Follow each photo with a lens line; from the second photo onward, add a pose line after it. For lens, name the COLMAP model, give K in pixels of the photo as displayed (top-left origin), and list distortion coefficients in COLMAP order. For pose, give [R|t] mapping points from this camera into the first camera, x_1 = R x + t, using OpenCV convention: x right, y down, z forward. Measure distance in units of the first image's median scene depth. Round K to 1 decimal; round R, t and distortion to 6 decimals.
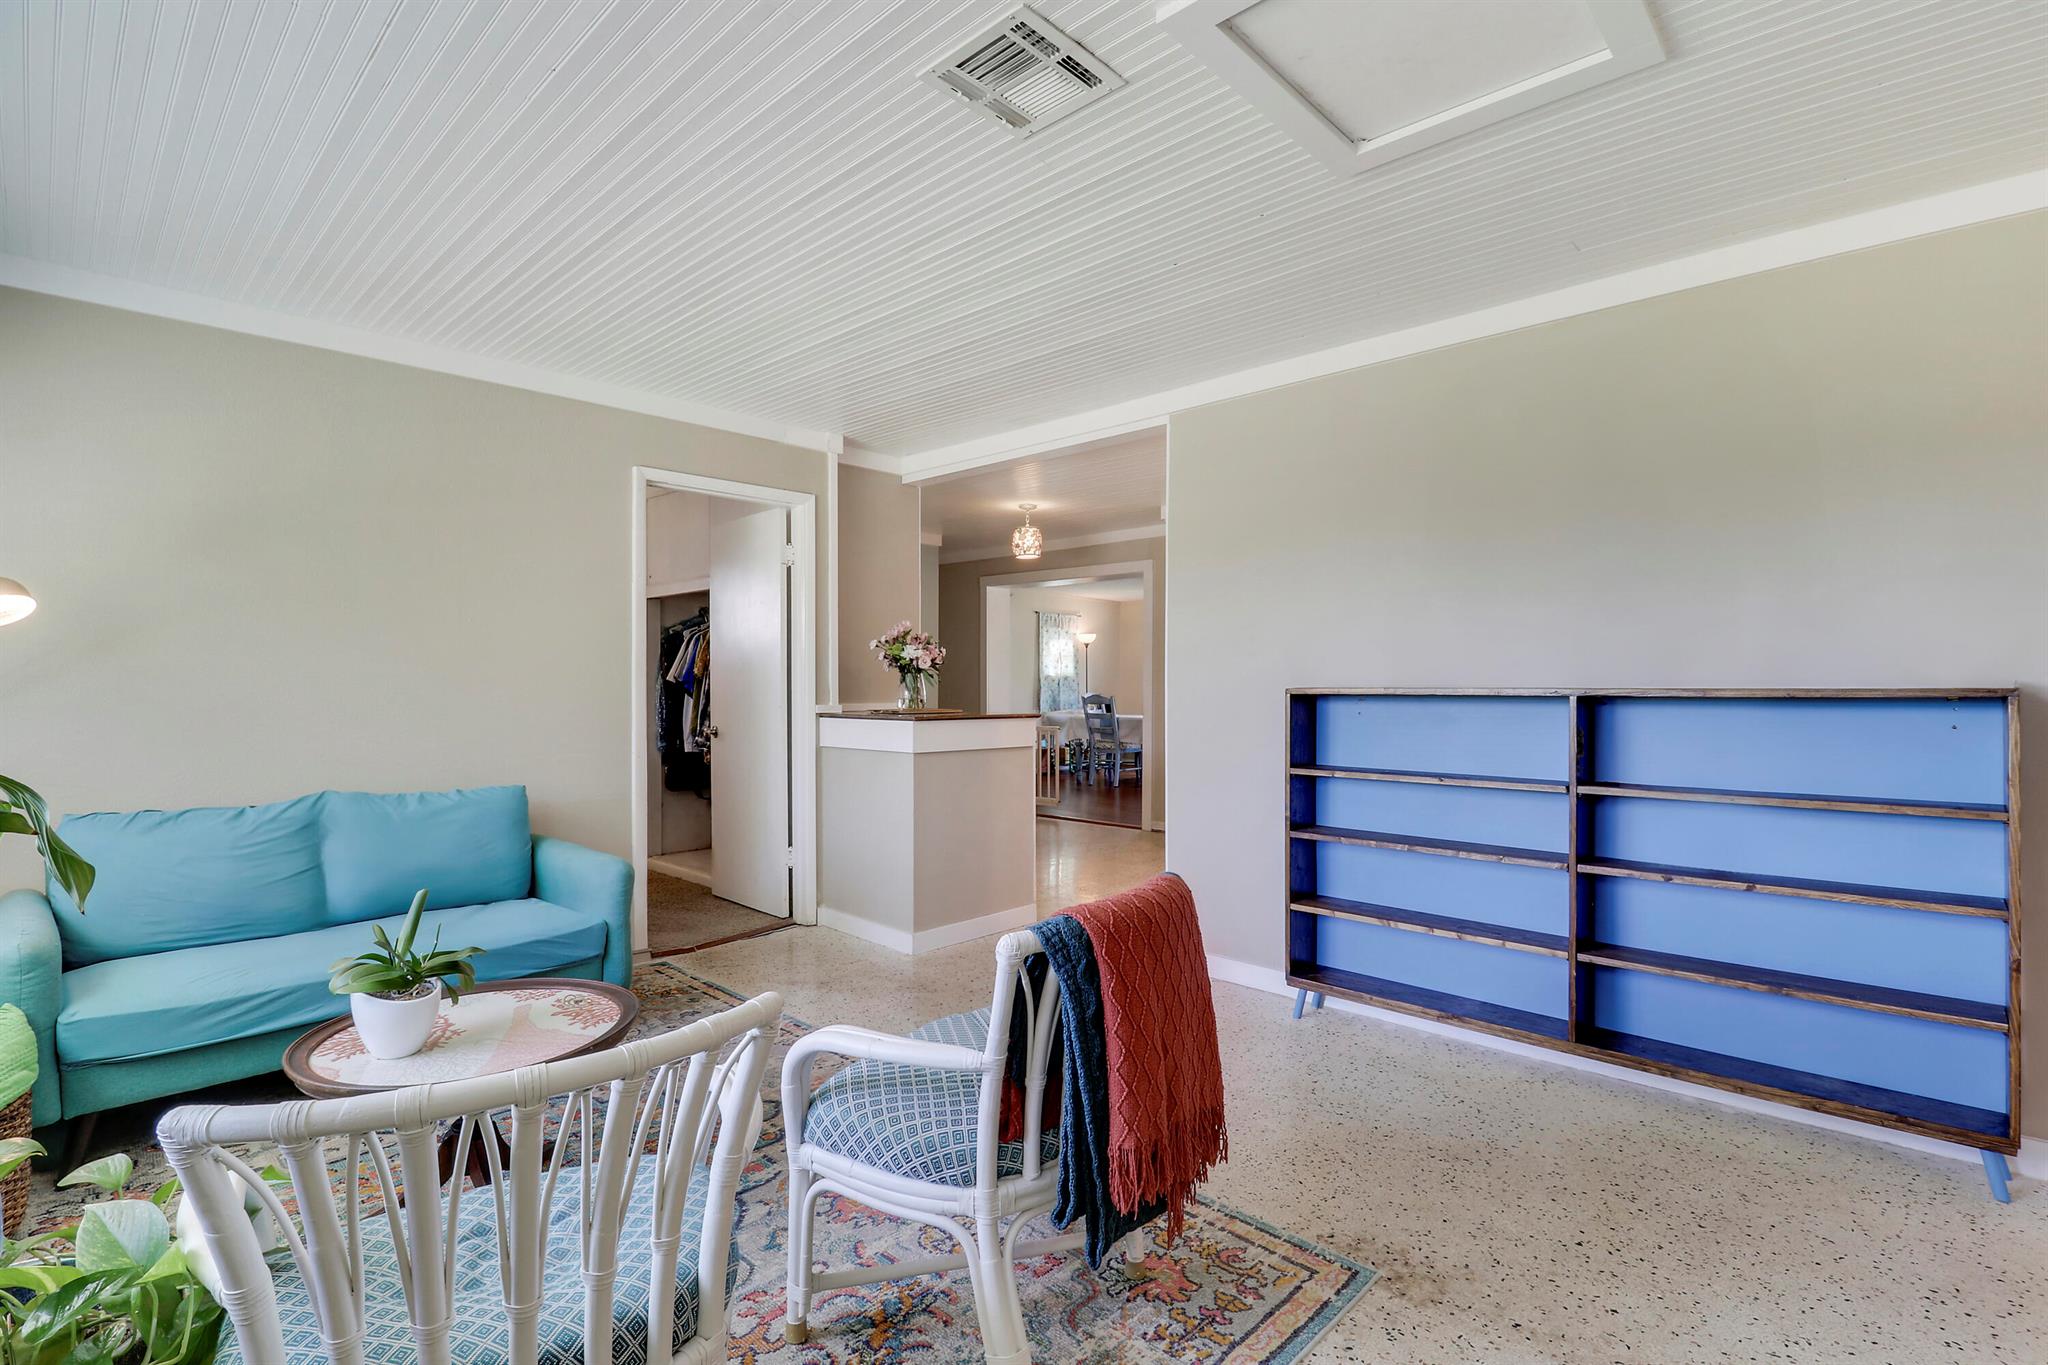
lens RADIAL K [[960.1, 0, 1032.1], [0, 960.1, 677.8], [0, 0, 1]] dist [0.013321, -0.016275]
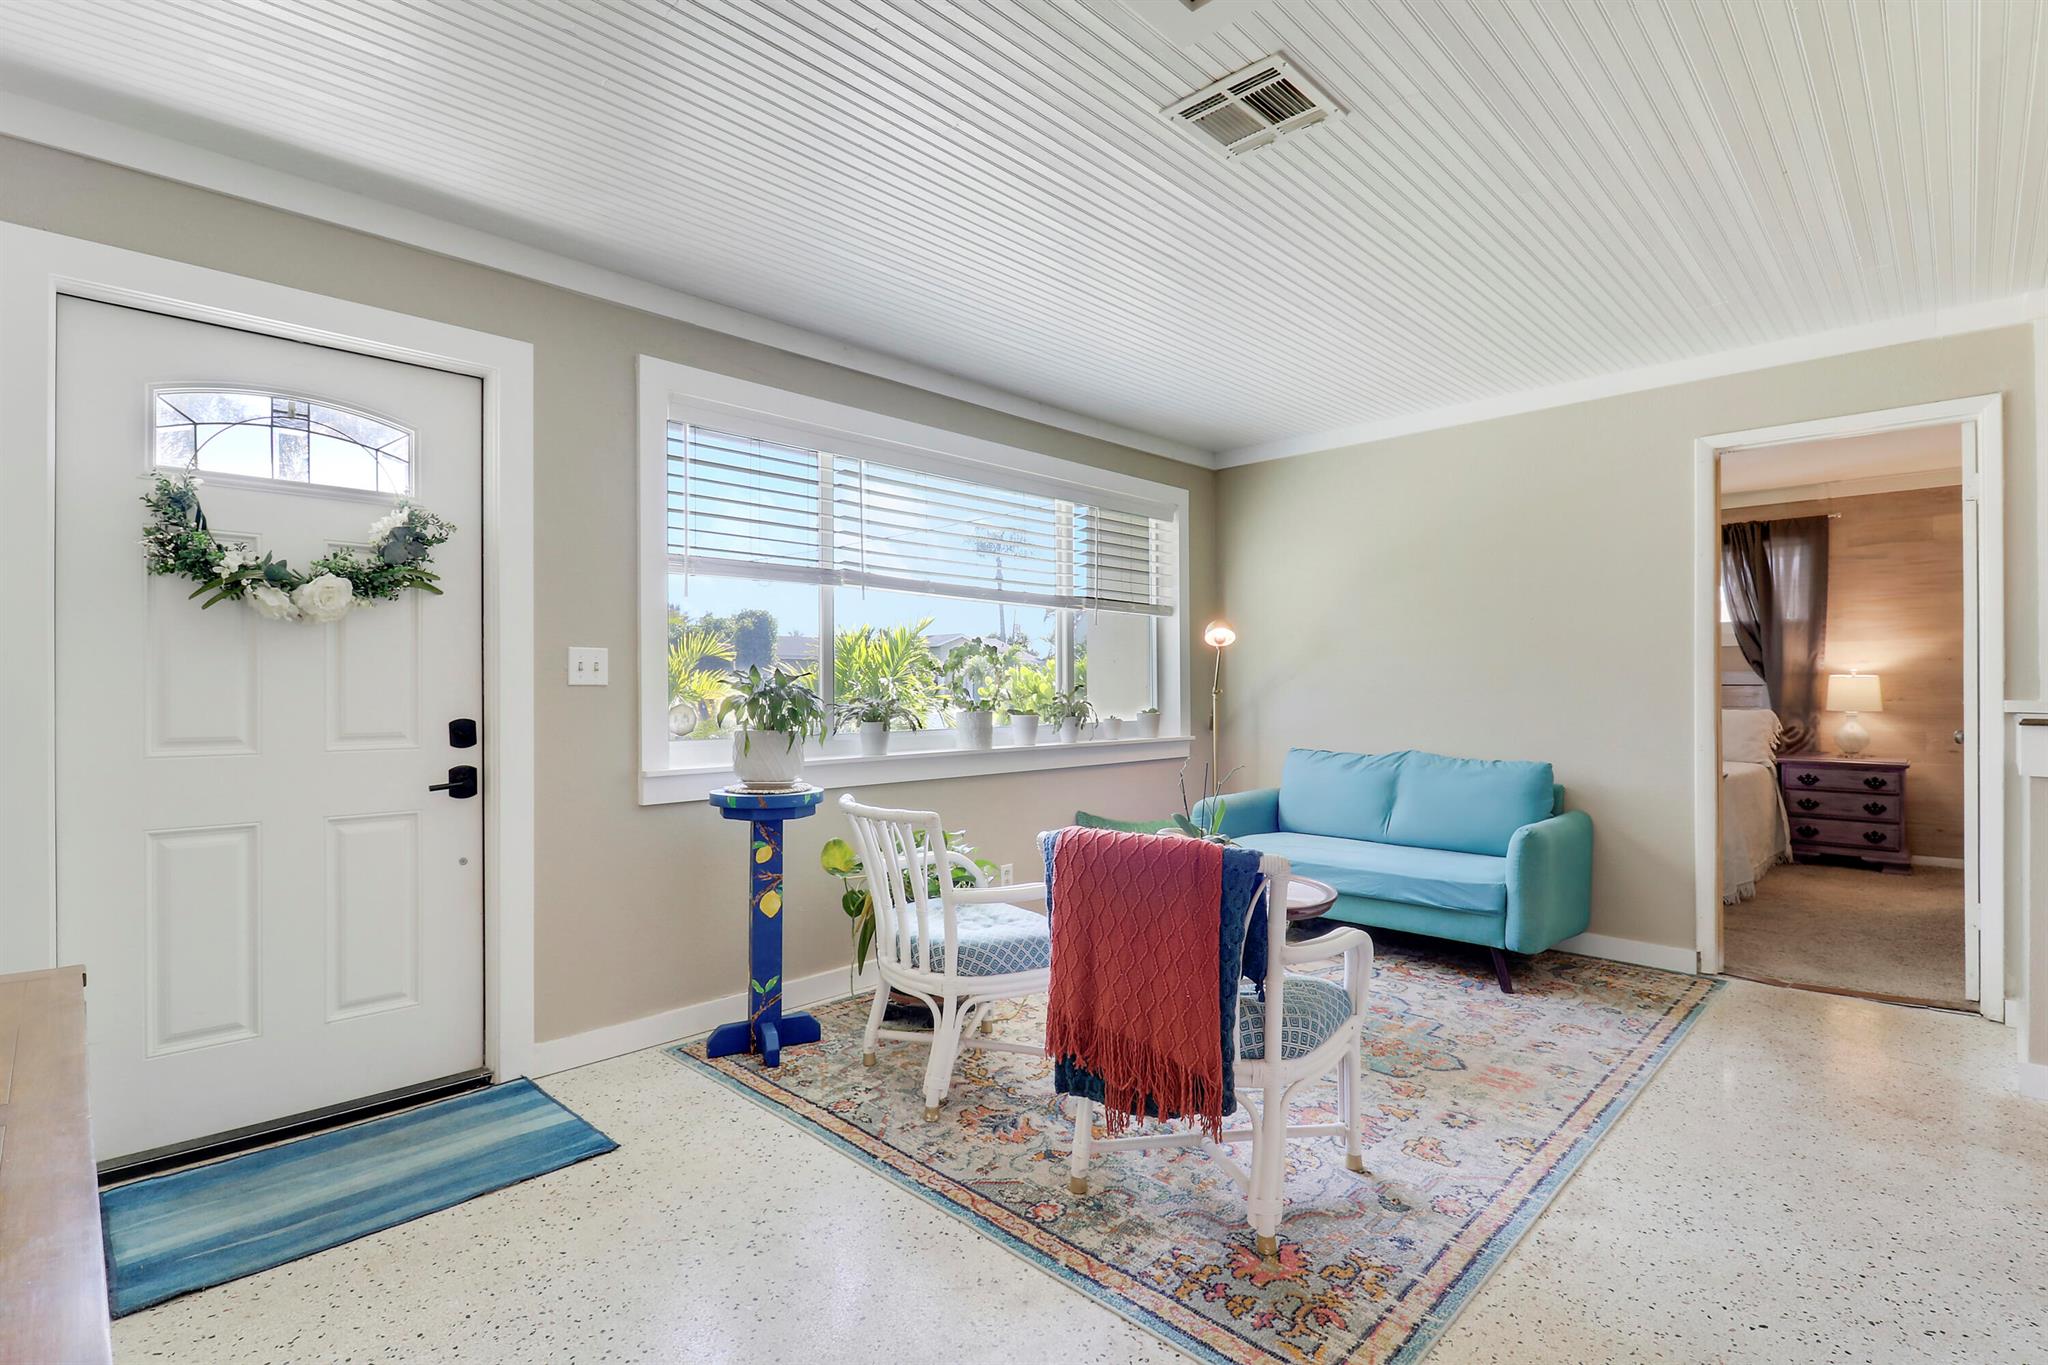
lens RADIAL K [[960.1, 0, 1032.1], [0, 960.1, 677.8], [0, 0, 1]] dist [0.013321, -0.016275]
pose [[-0.014119, -0.002595, -0.999897, 0.577377], [0.000952, 0.999996, -0.002609, 0.015180], [0.999900, -0.000989, -0.014116, 0.401173]]
